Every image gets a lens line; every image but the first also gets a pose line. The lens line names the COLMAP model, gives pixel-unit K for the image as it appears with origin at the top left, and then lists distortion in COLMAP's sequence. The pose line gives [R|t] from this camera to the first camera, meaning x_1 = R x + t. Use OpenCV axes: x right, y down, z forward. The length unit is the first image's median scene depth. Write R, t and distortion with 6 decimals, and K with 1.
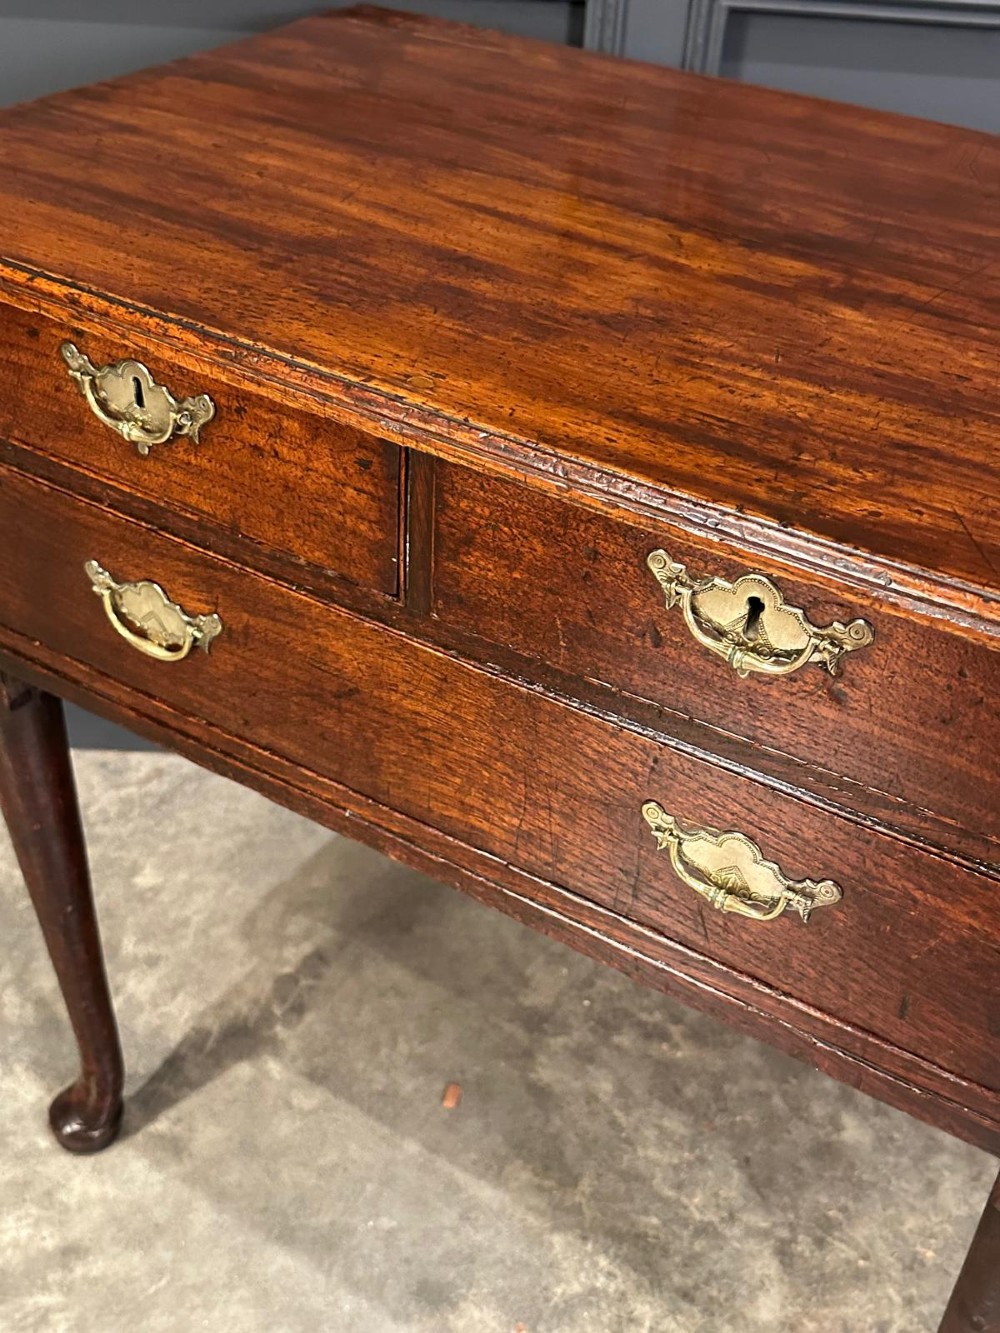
lens RADIAL K [[1539.3, 0, 511.4], [0, 1539.3, 682.6], [0, 0, 1]] dist [0.097296, 0.000000]
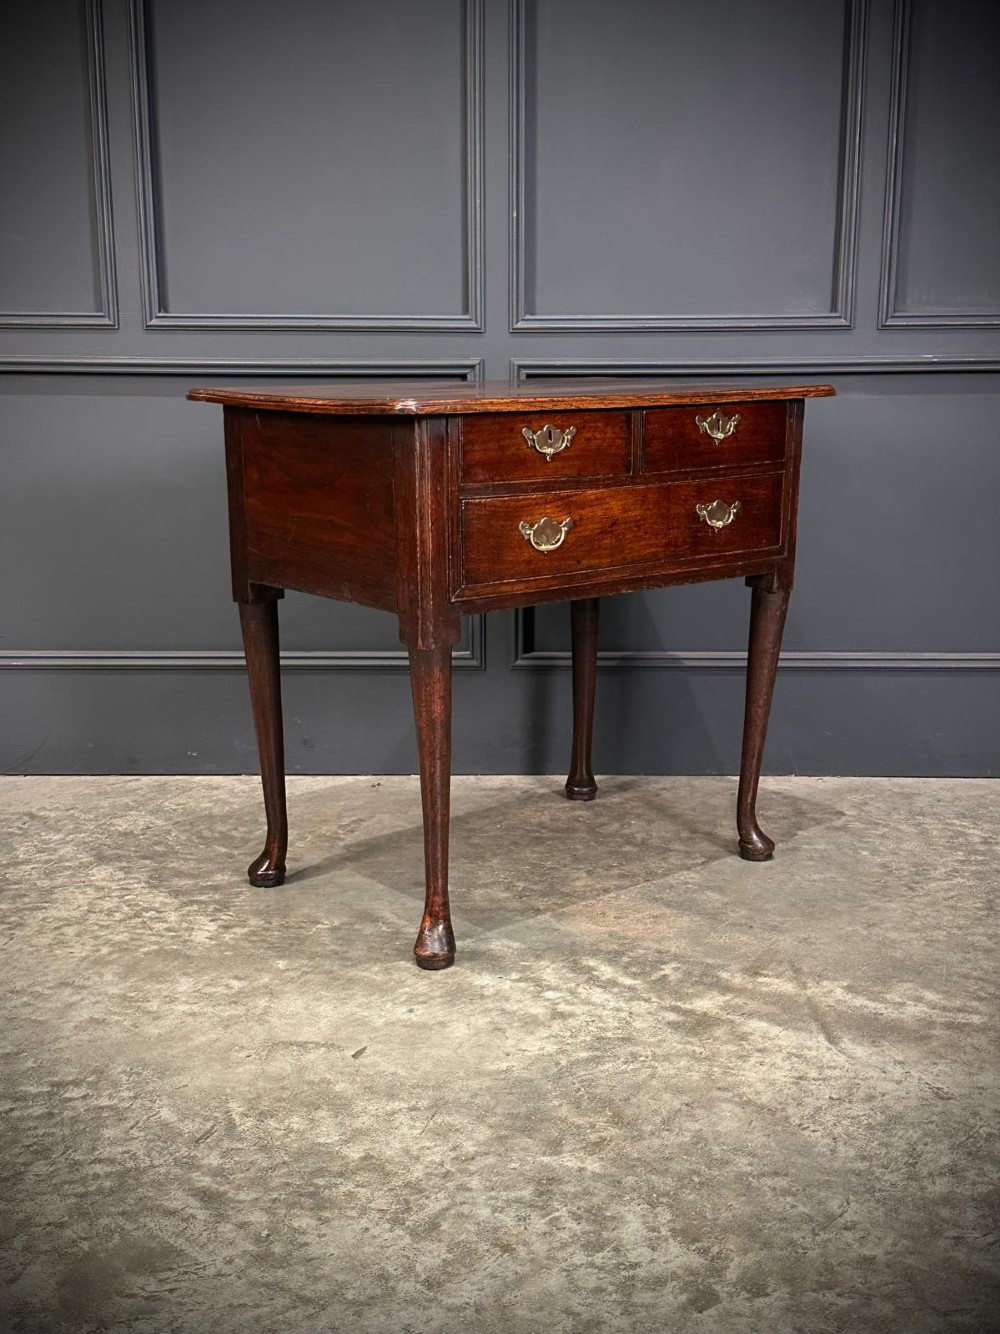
lens RADIAL K [[1607.0, 0, 502.2], [0, 1607.0, 662.7], [0, 0, 1]] dist [0.125470, 0.000000]
pose [[0.998338, -0.057372, 0.005399, 0.096828], [0.054594, 0.911684, -0.407249, 1.513042], [0.018442, 0.406867, 0.913301, -1.673483]]
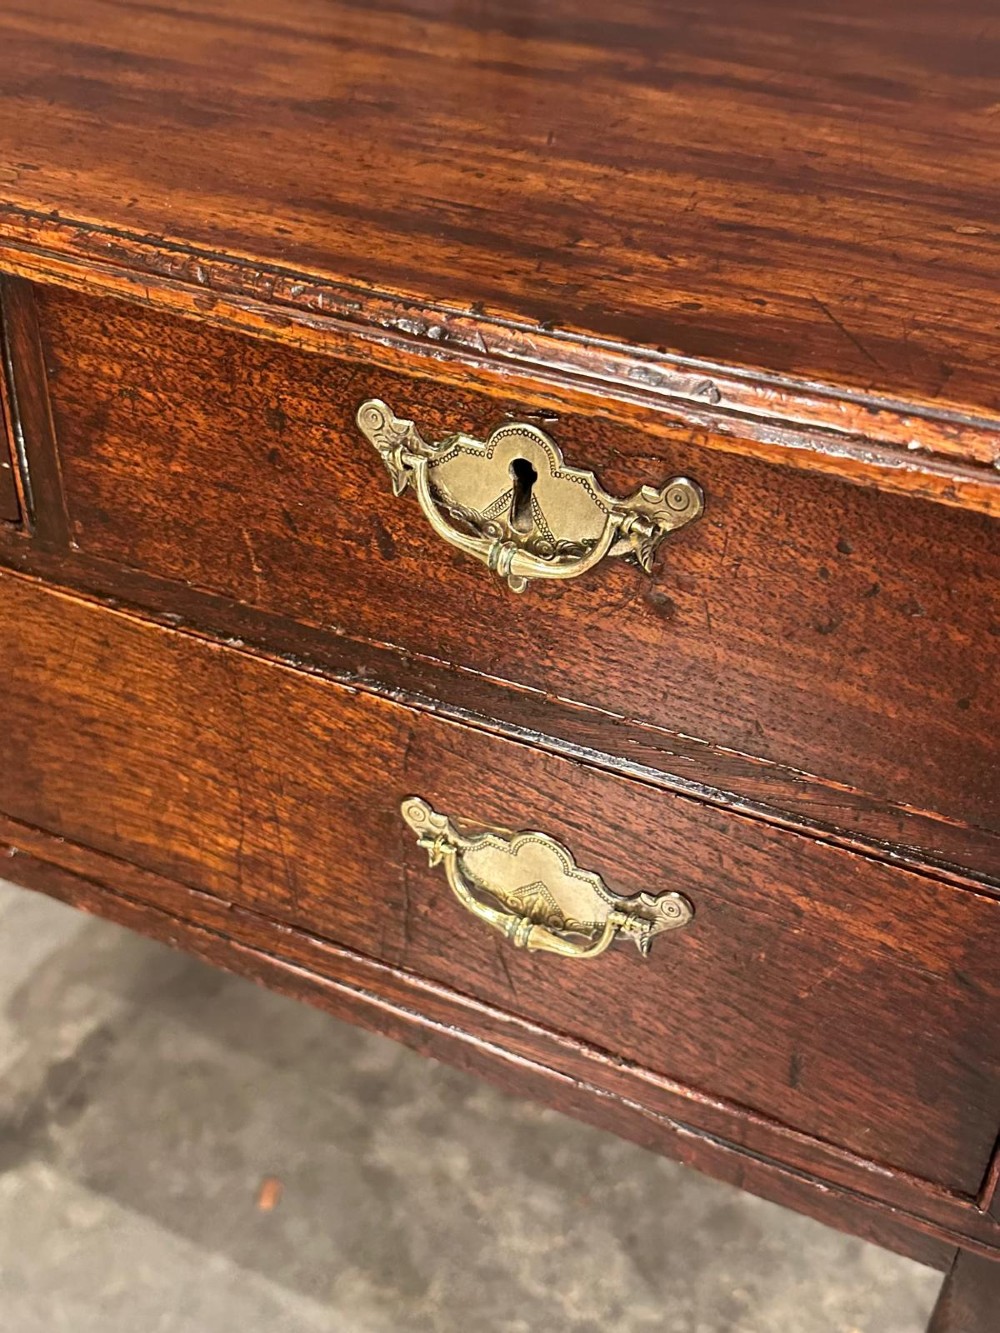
lens RADIAL K [[1539.3, 0, 520.0], [0, 1539.3, 679.4], [0, 0, 1]] dist [0.097296, 0.000000]
pose [[0.994783, -0.066825, 0.077081, 0.079039], [0.068474, 0.997473, -0.018953, 0.036889], [-0.075620, 0.024132, 0.996845, 0.281784]]
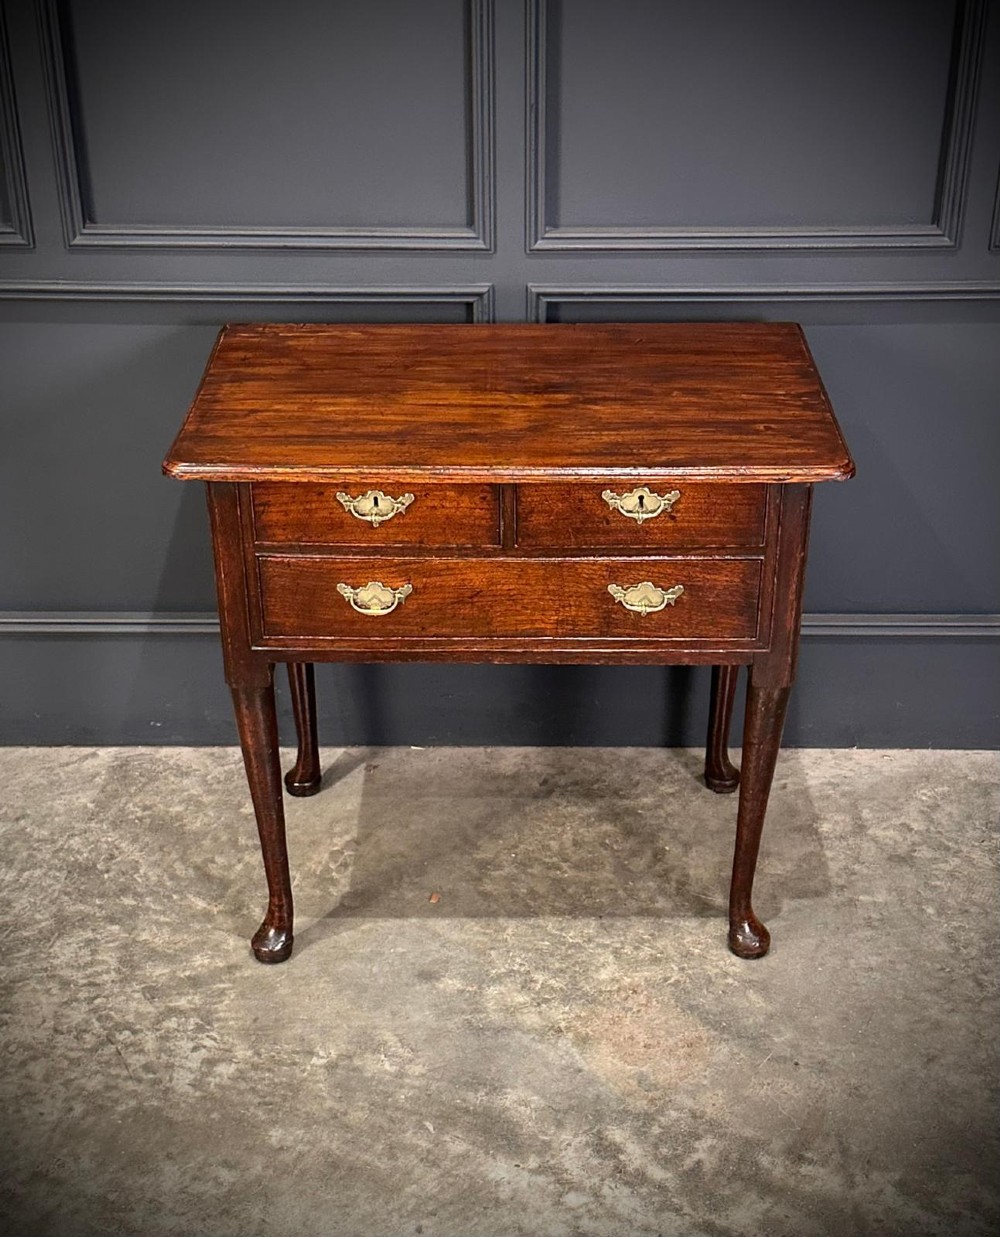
lens RADIAL K [[1921.8, 0, 511.4], [0, 1921.8, 662.4], [0, 0, 1]] dist [0.113741, 0.000000]
pose [[0.998249, -0.057879, -0.012193, 0.151442], [0.055899, 0.990526, -0.125432, 0.468961], [0.019338, 0.124531, 0.992027, -2.011803]]
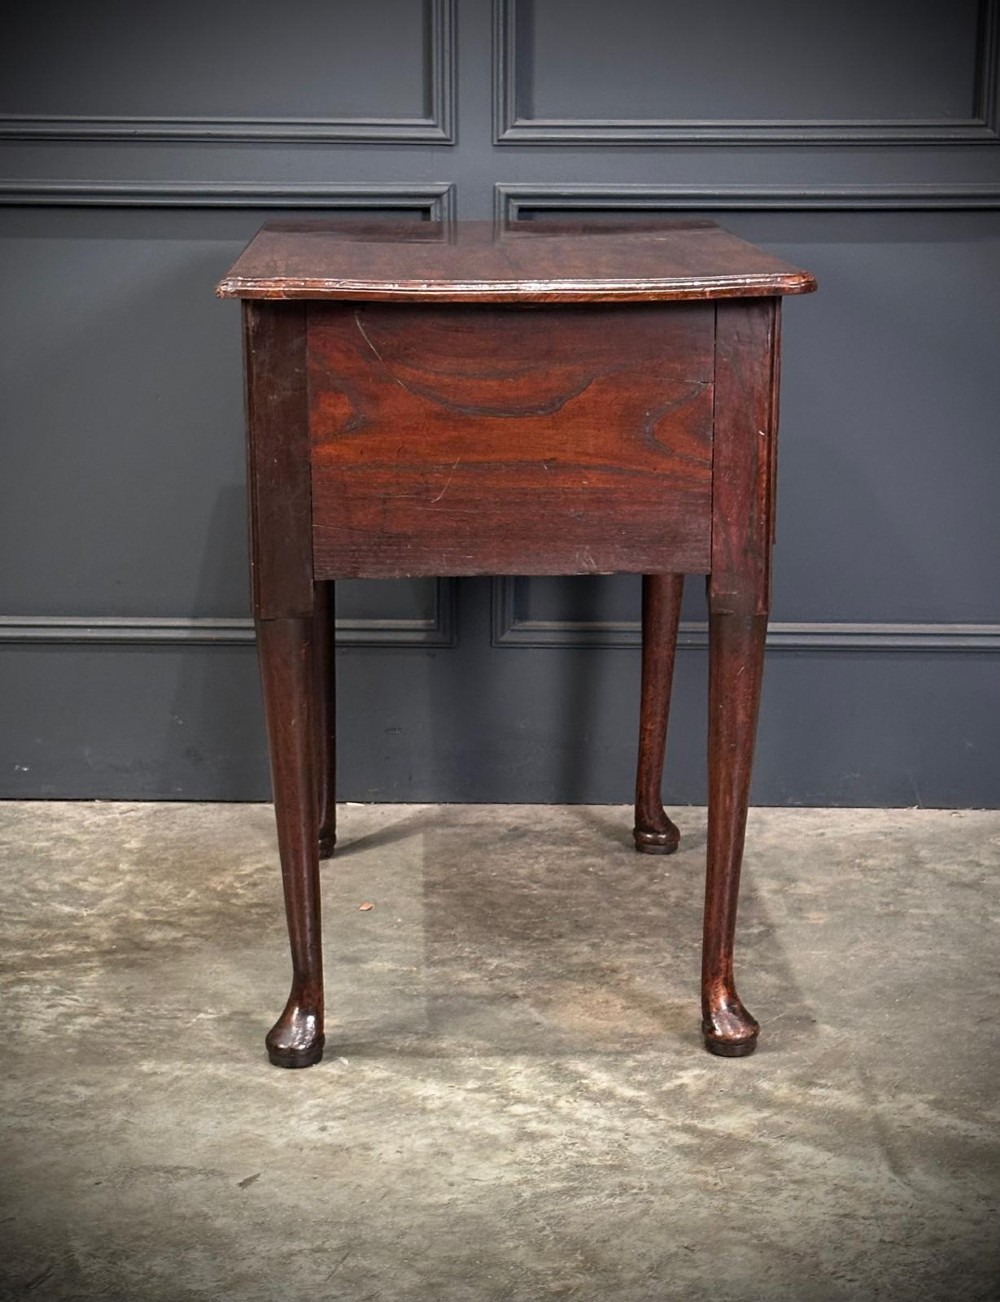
lens RADIAL K [[2778.7, 0, 524.4], [0, 2778.7, 706.3], [0, 0, 1]] dist [0.109744, 0.000000]
pose [[0.998694, -0.050378, -0.008532, 0.220997], [0.043485, 0.925676, -0.375810, 1.735046], [0.026830, 0.374948, 0.926657, -2.266658]]
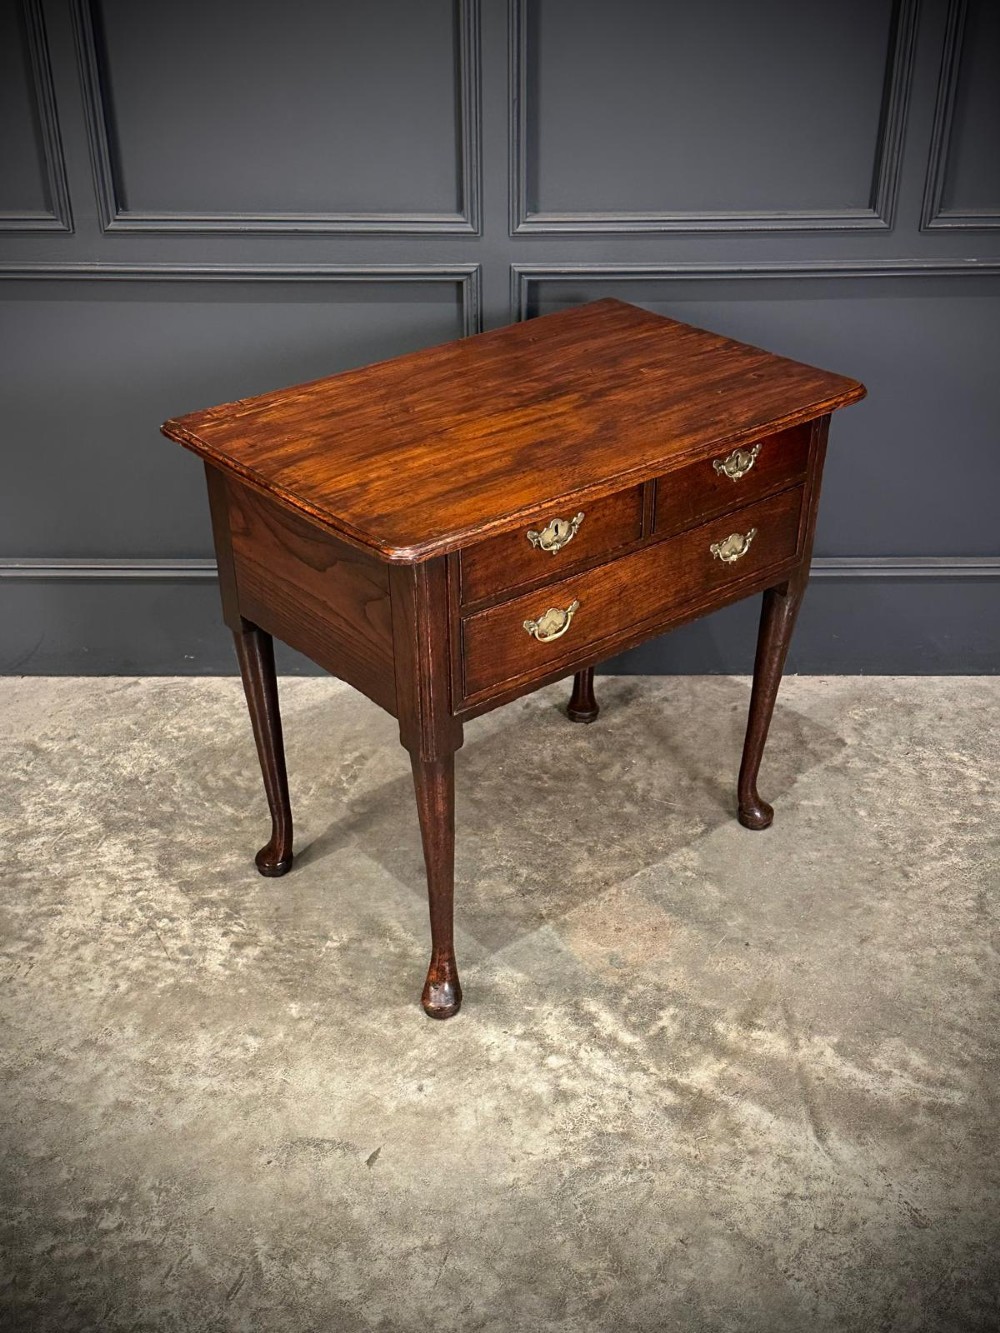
lens RADIAL K [[1605.8, 0, 501.3], [0, 1605.8, 687.3], [0, 0, 1]] dist [0.125470, 0.000000]
pose [[0.998021, -0.061739, -0.011918, 0.143791], [0.060525, 0.994623, -0.084039, 0.494740], [0.017043, 0.083151, 0.996391, -1.857314]]
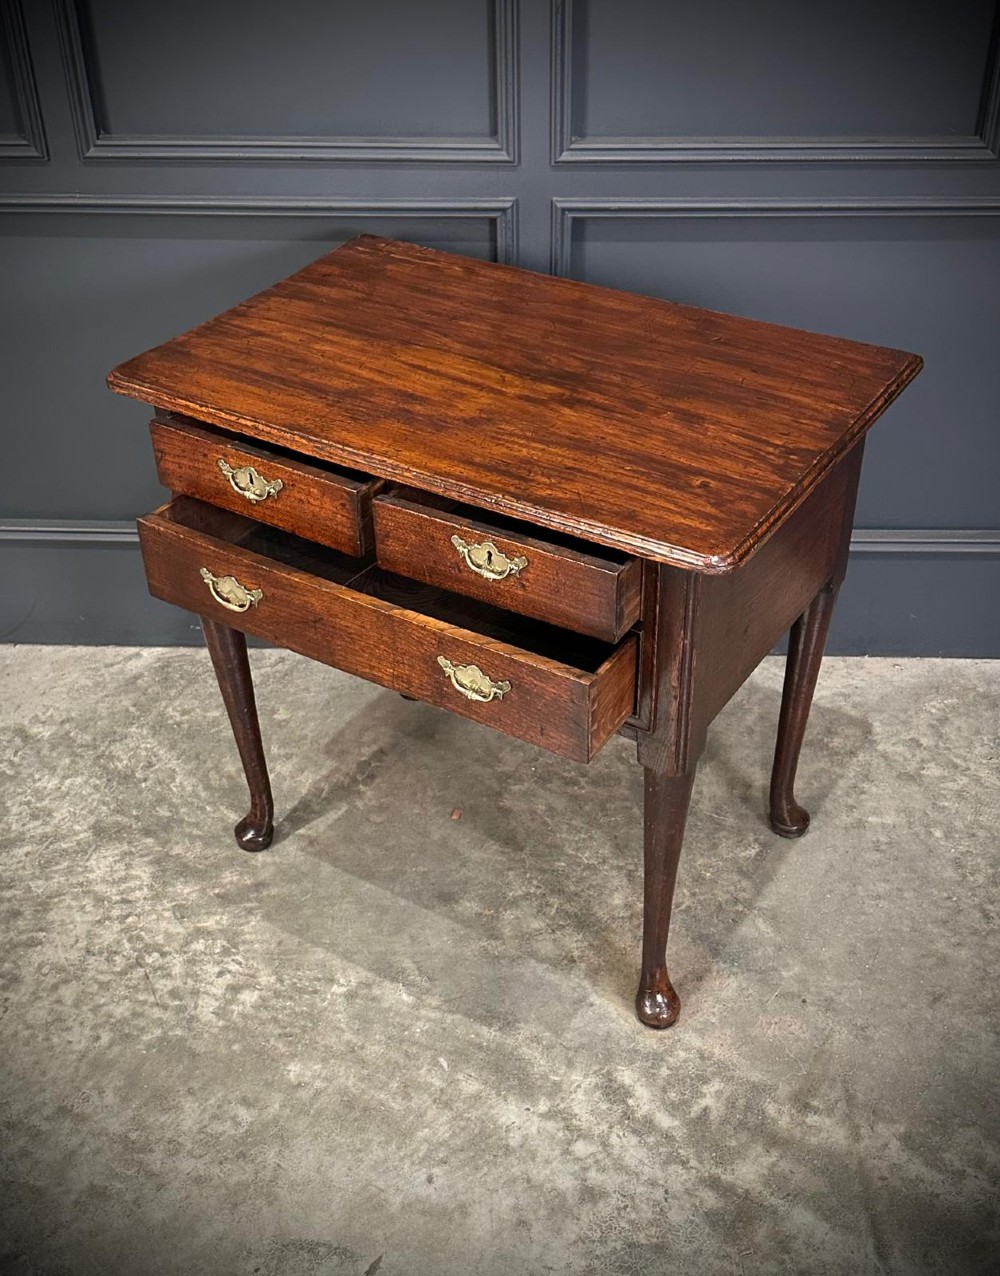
lens RADIAL K [[1583.5, 0, 507.1], [0, 1583.5, 692.9], [0, 0, 1]] dist [0.107386, 0.000000]
pose [[0.997764, -0.044259, -0.050085, 0.202666], [0.045221, 0.998810, 0.018246, 0.154359], [0.049218, -0.020470, 0.998578, -1.444098]]
